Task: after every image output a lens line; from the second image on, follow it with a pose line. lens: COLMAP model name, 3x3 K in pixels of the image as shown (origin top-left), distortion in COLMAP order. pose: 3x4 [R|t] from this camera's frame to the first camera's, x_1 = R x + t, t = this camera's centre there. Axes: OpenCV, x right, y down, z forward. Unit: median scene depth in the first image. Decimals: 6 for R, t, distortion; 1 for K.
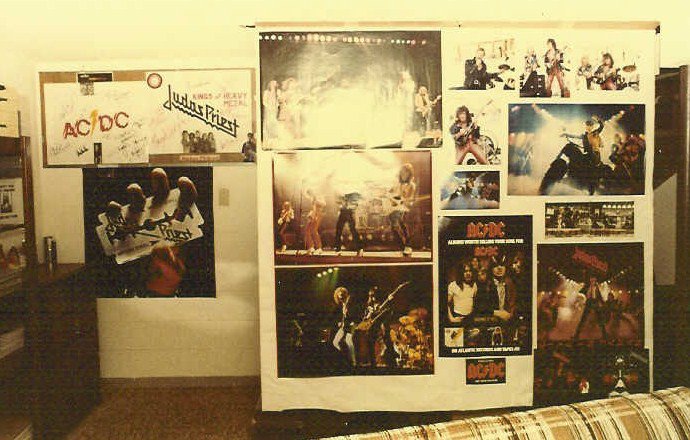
lens RADIAL K [[569.5, 0, 332.9], [0, 569.5, 197.0], [0, 0, 1]] dist [-0.059812, 0.061915]
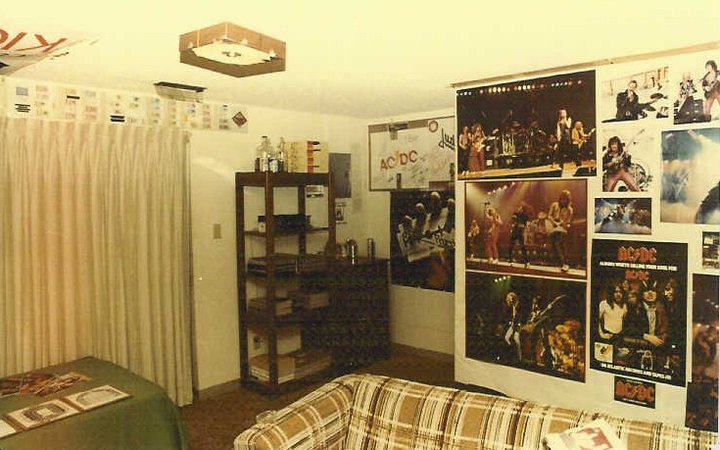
lens RADIAL K [[563.3, 0, 359.8], [0, 563.3, 202.4], [0, 0, 1]] dist [-0.005782, 0.004151]
pose [[0.727003, 0.017166, -0.686419, 0.604507], [-0.031422, 0.999472, -0.008285, -0.012802], [0.685915, 0.027592, 0.727159, -0.098111]]
